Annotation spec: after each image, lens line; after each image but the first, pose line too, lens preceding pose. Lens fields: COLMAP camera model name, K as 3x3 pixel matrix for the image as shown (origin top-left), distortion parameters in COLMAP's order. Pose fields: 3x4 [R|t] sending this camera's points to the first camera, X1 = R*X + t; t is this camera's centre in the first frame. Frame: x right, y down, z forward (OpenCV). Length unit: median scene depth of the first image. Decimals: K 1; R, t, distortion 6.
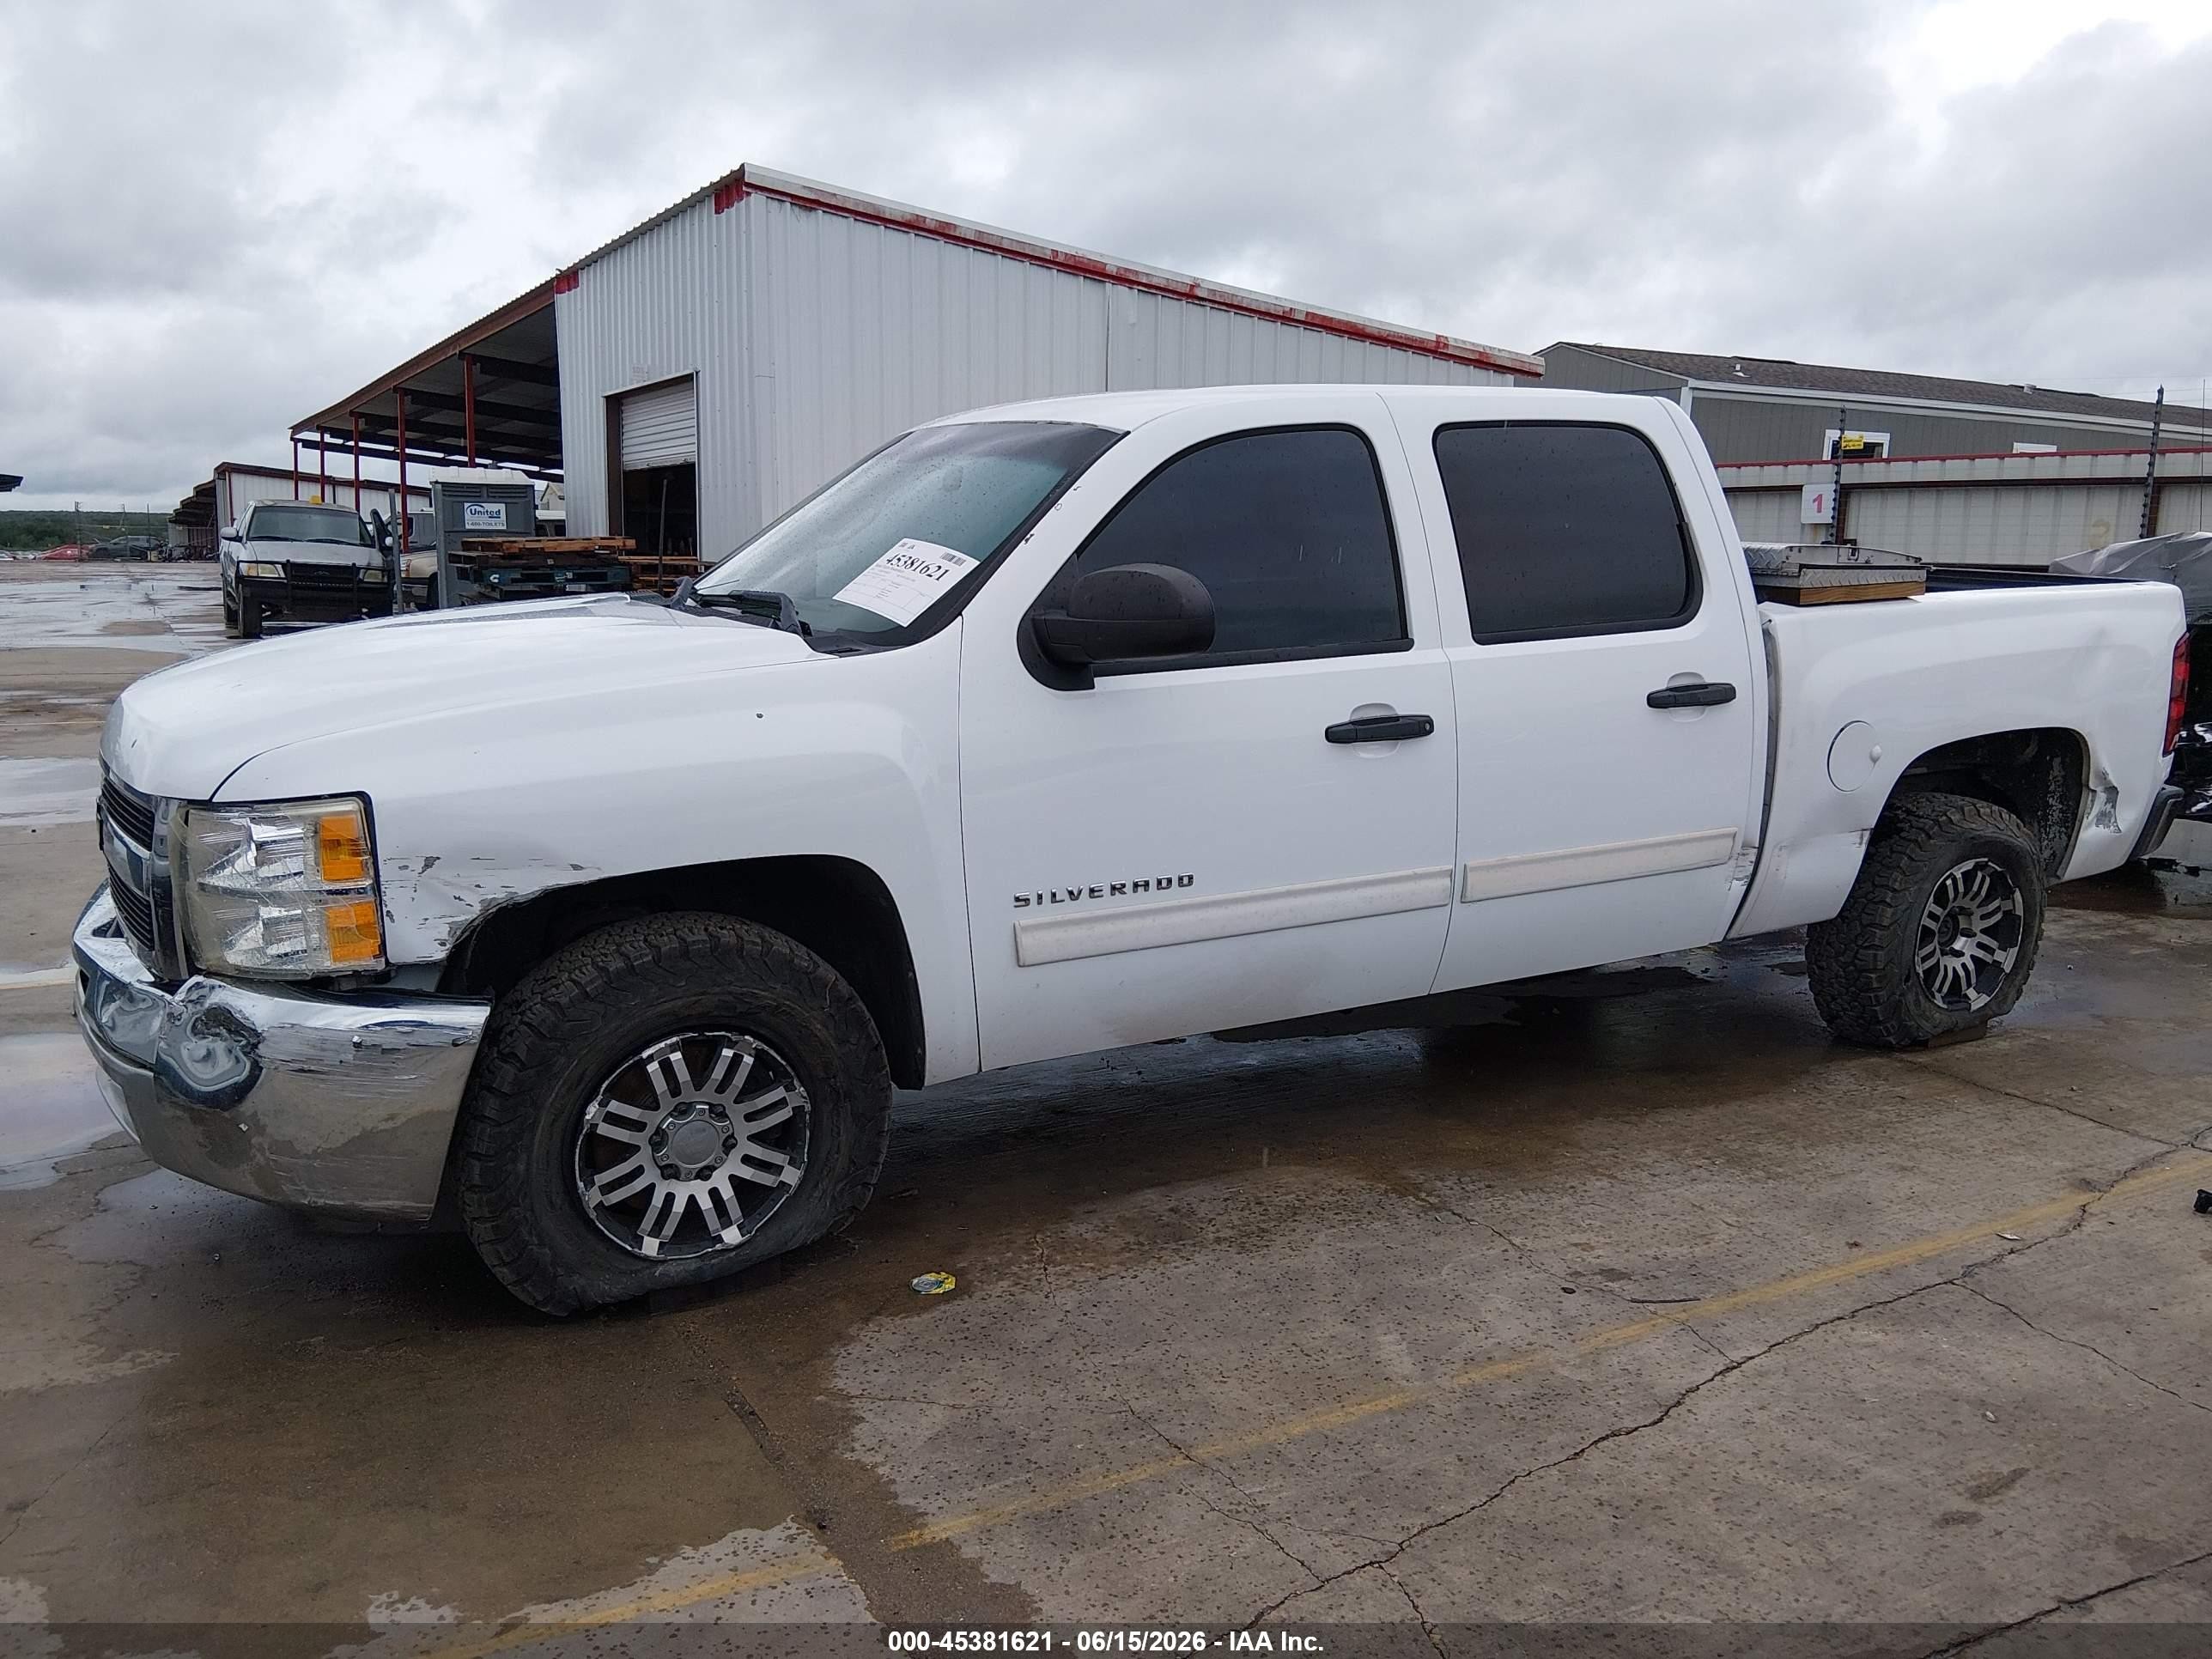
lens RADIAL K [[1706.7, 0, 1109.3], [0, 1706.7, 843.3], [0, 0, 1]] dist [0.048059, -0.079430]
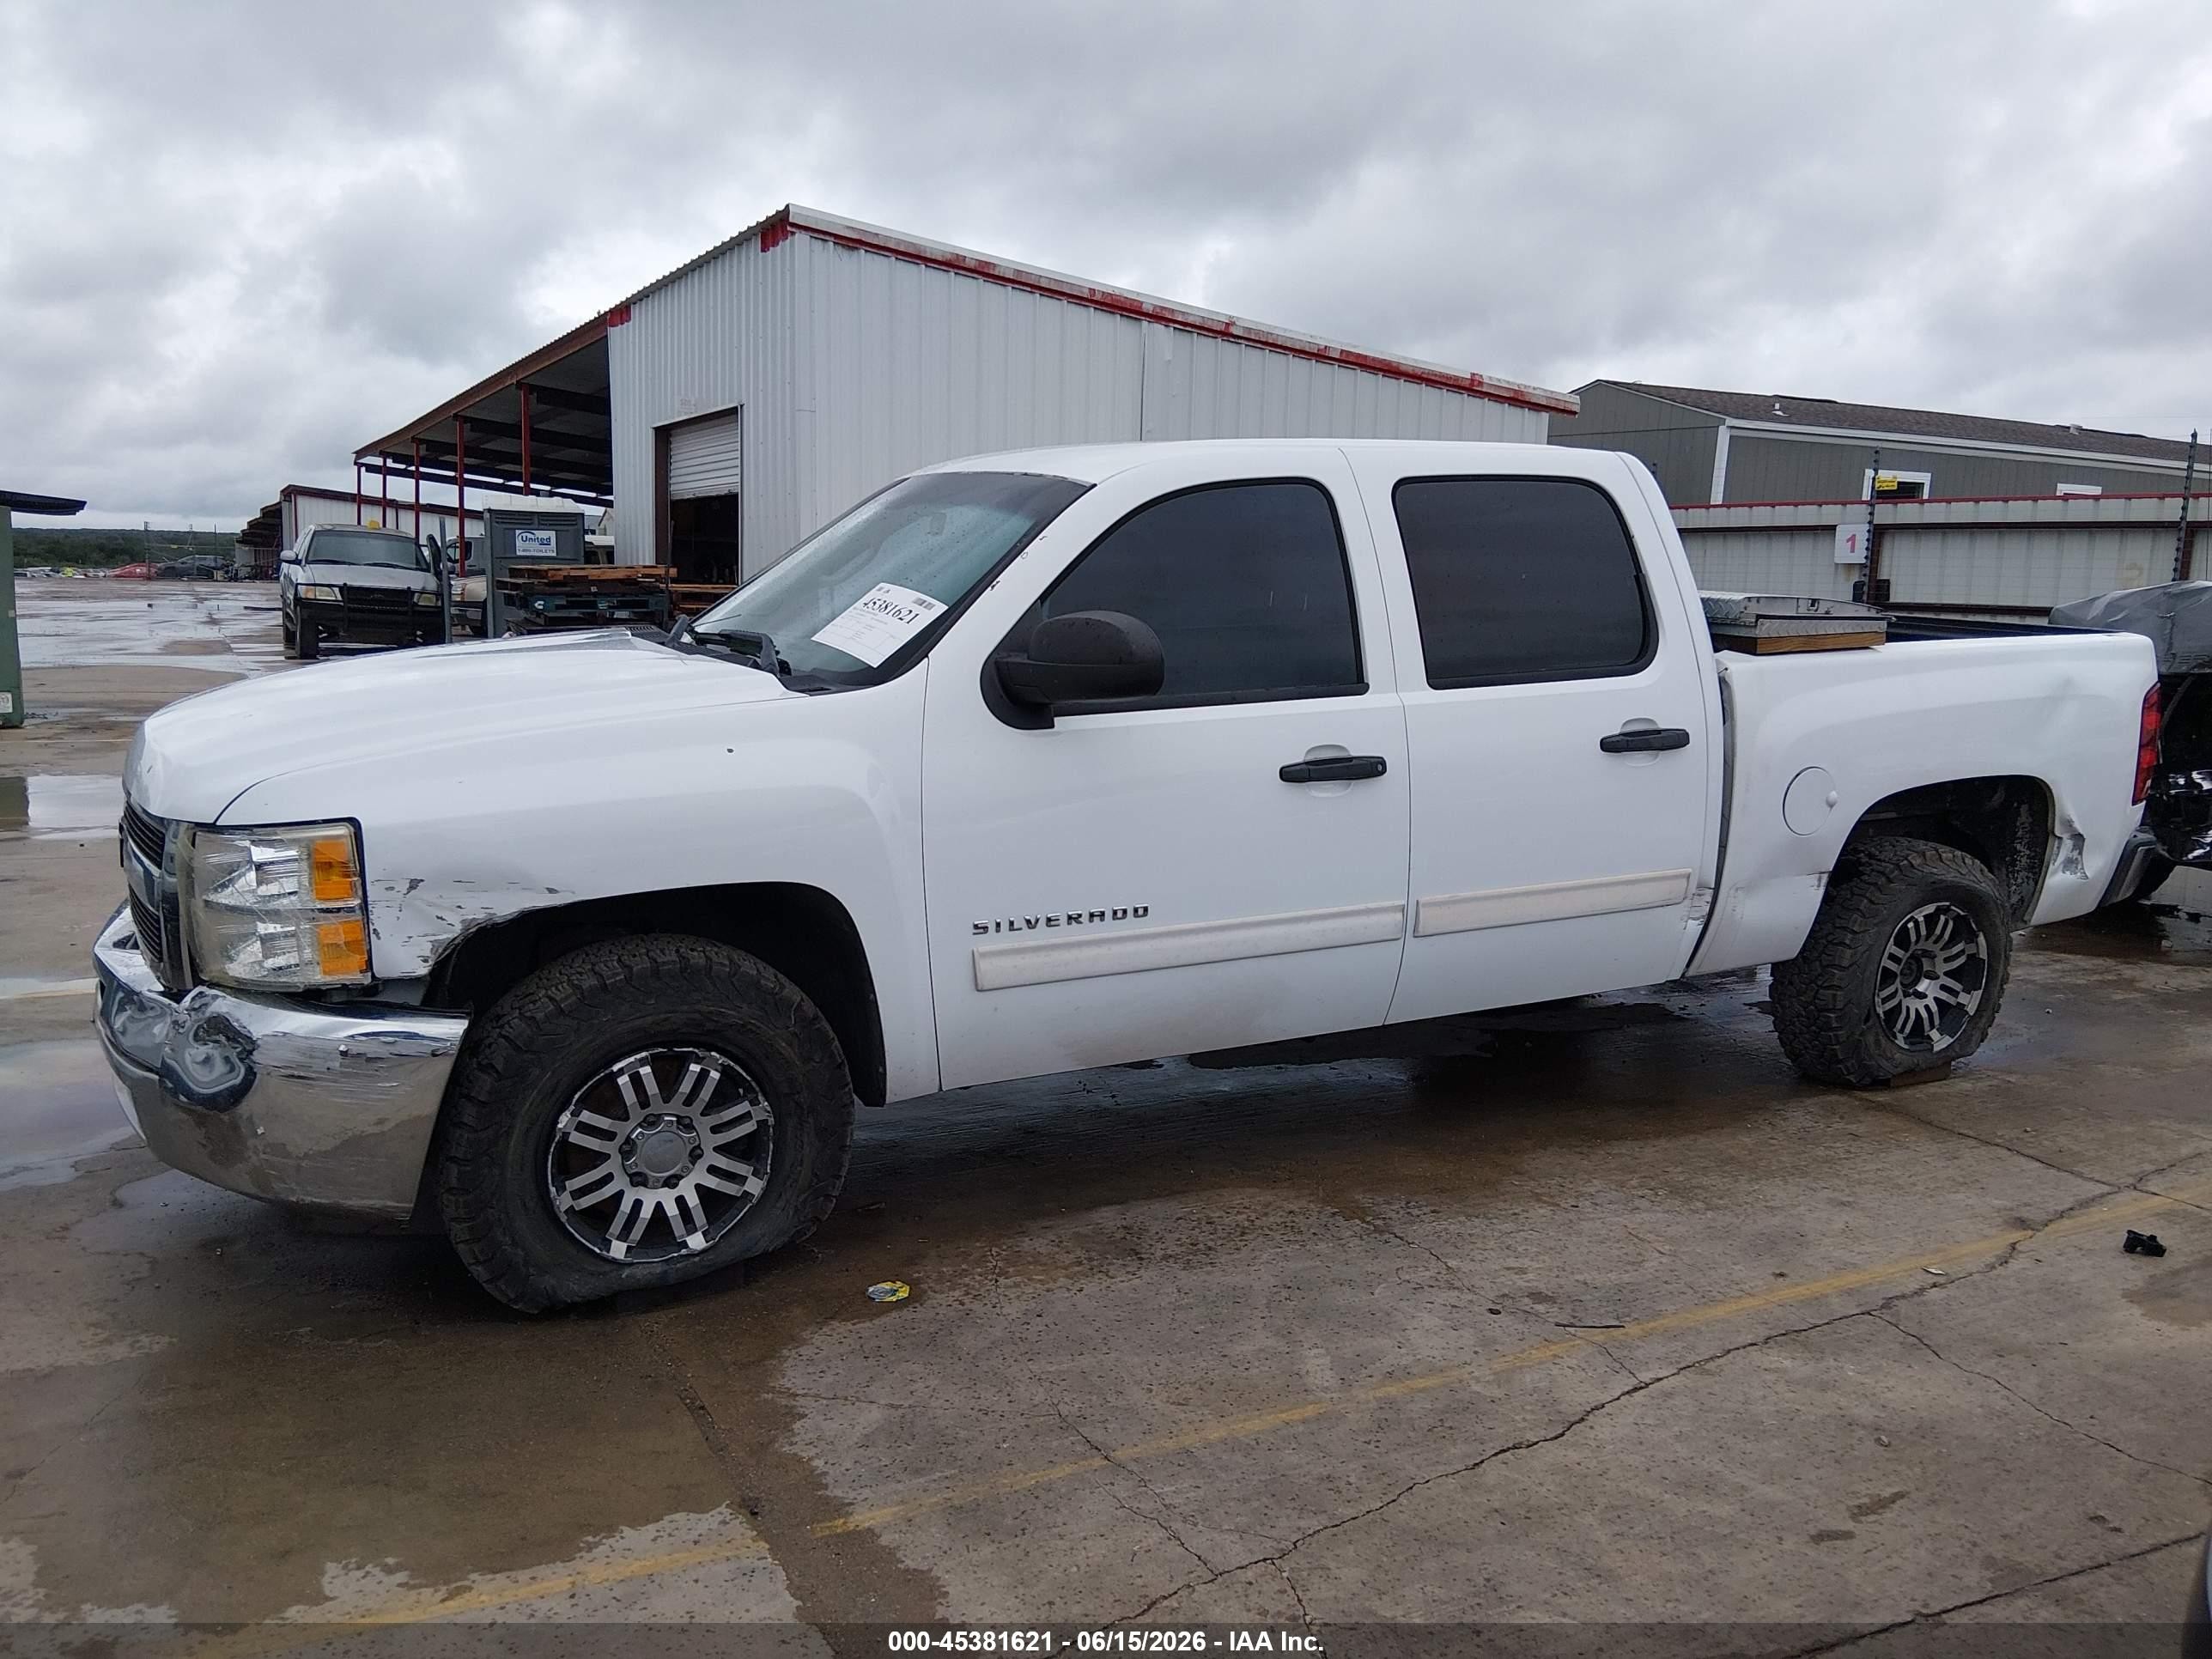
lens RADIAL K [[1706.7, 0, 1106.3], [0, 1706.7, 835.3], [0, 0, 1]] dist [0.048059, -0.079430]
pose [[0.999461, 0.014993, -0.029219, 0.055090], [-0.015595, 0.999668, -0.020502, -0.003282], [0.028902, 0.020946, 0.999363, -0.049994]]
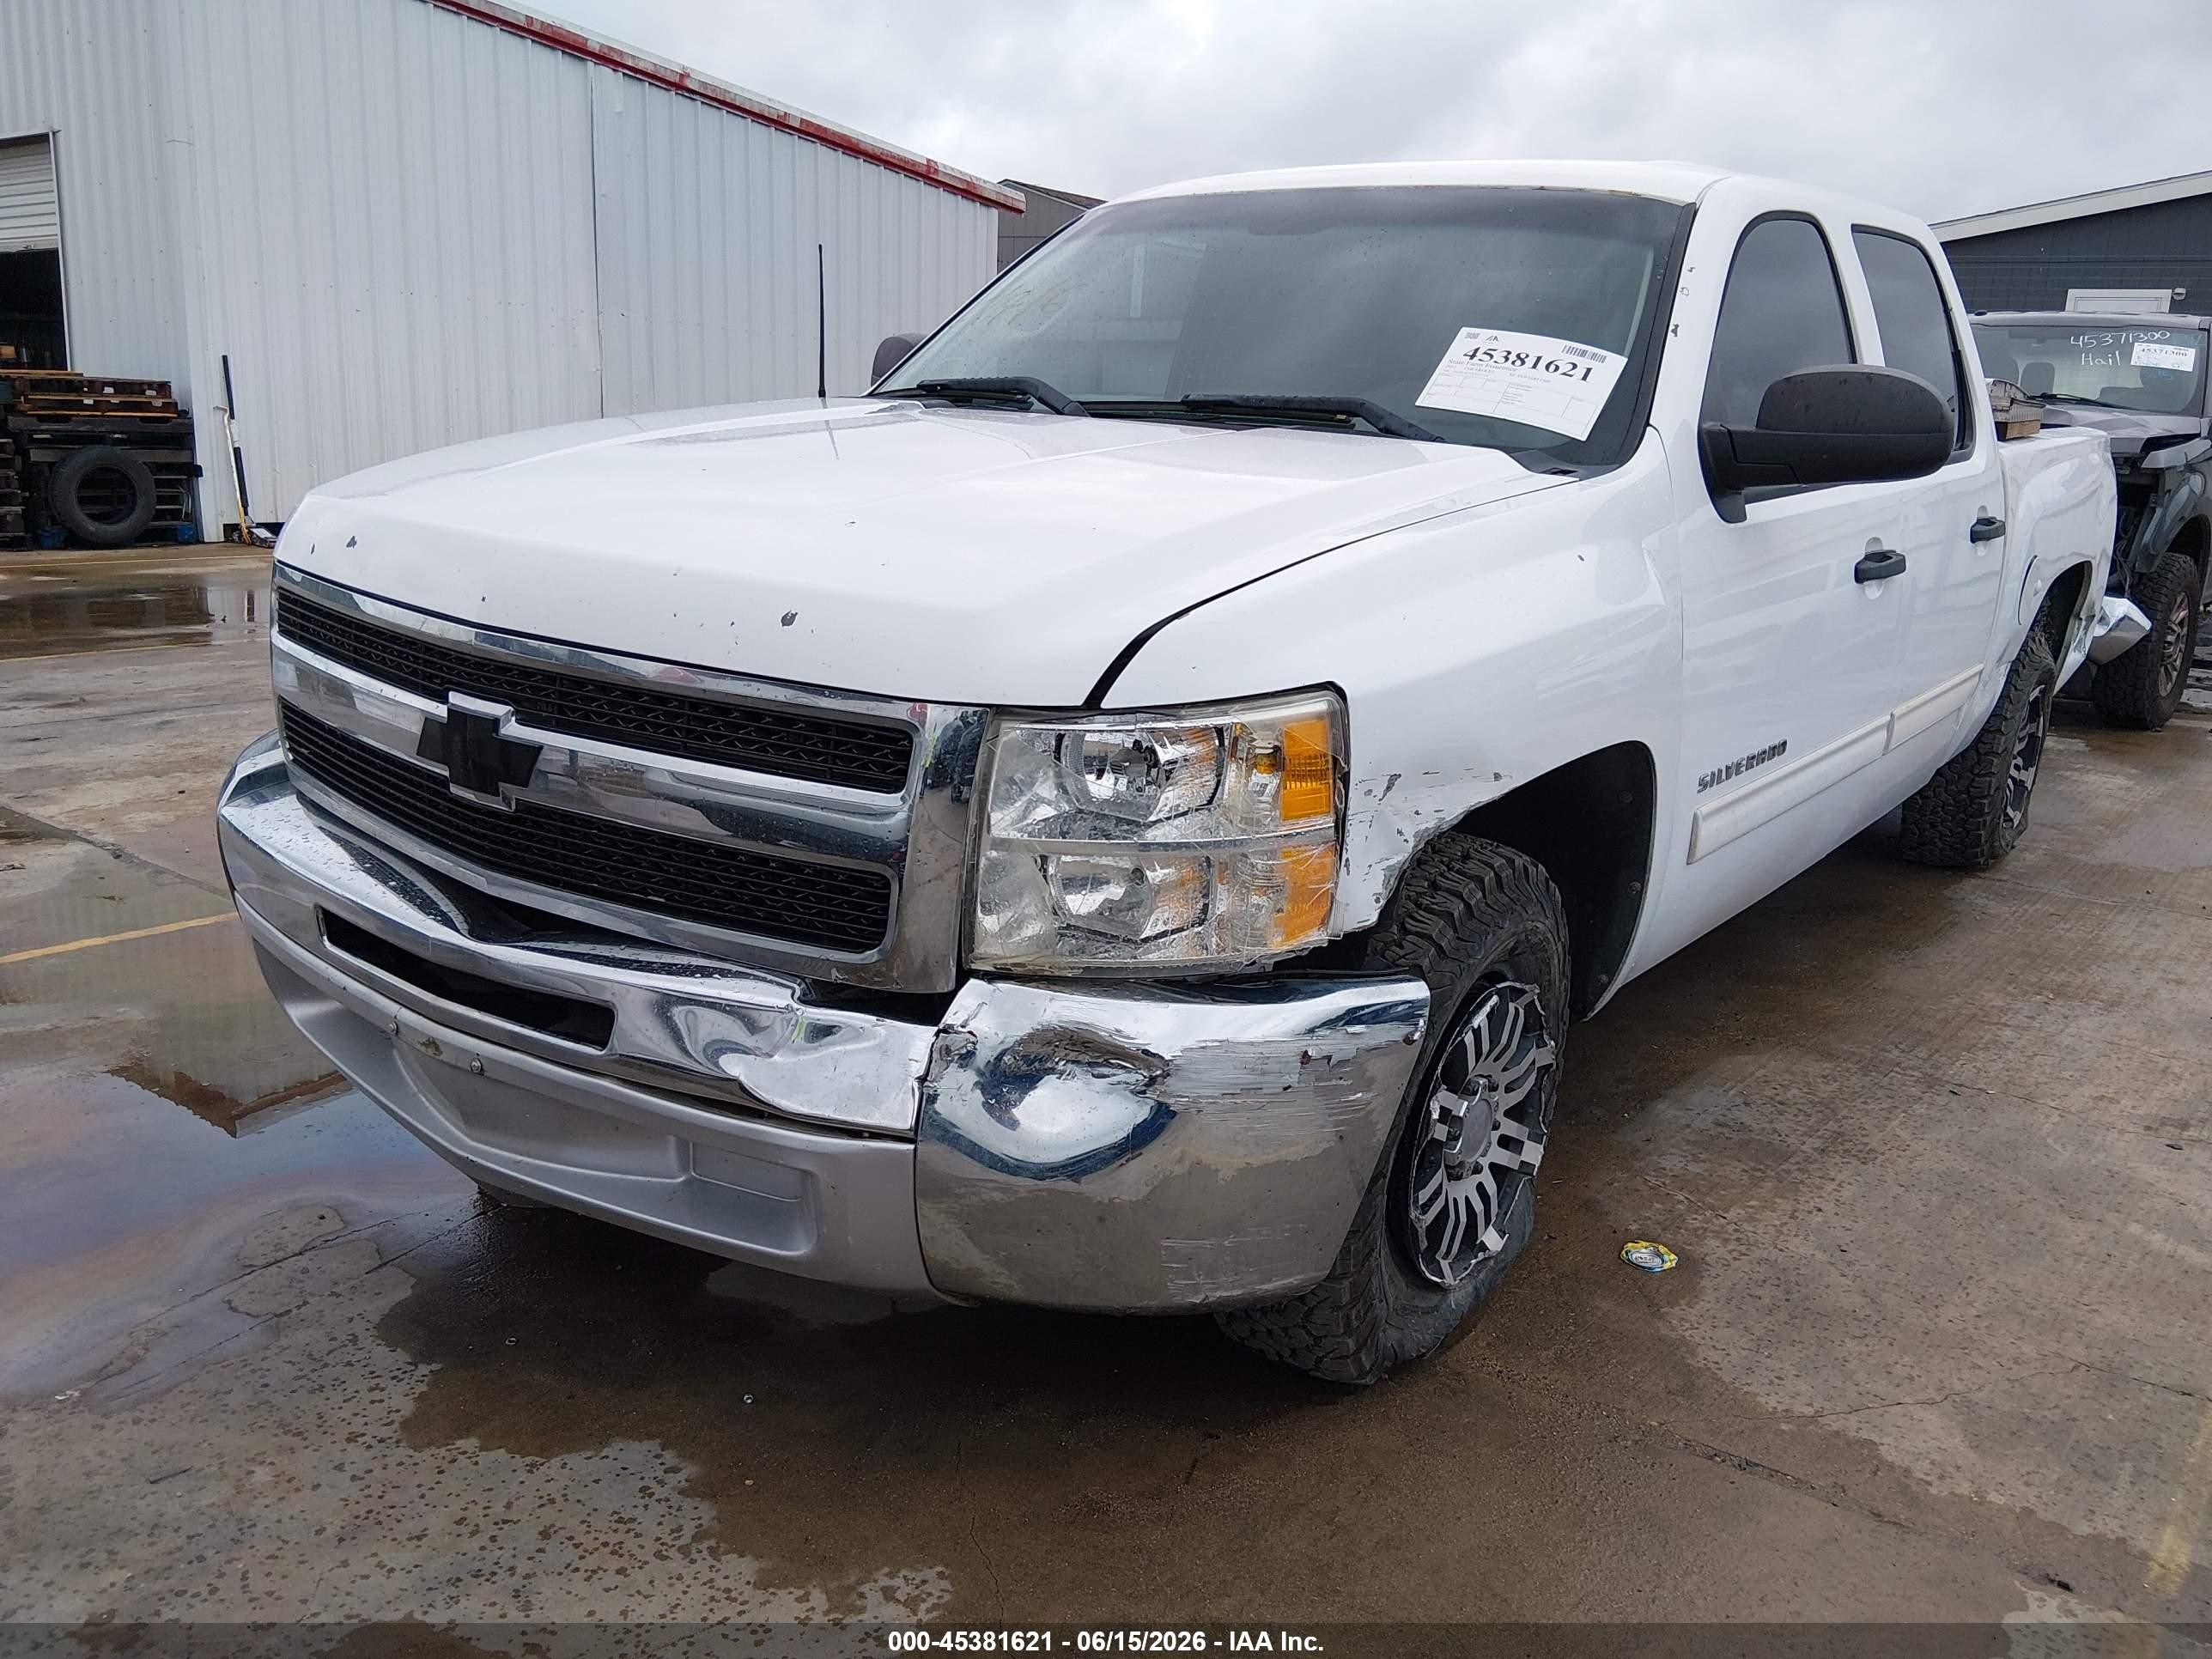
lens RADIAL K [[1706.7, 0, 1089.3], [0, 1706.7, 835.4], [0, 0, 1]] dist [0.048059, -0.079430]
pose [[0.923615, -0.071358, 0.376621, -0.618764], [0.039395, 0.994988, 0.091908, -0.028119], [-0.381292, -0.070051, 0.921797, 0.344802]]
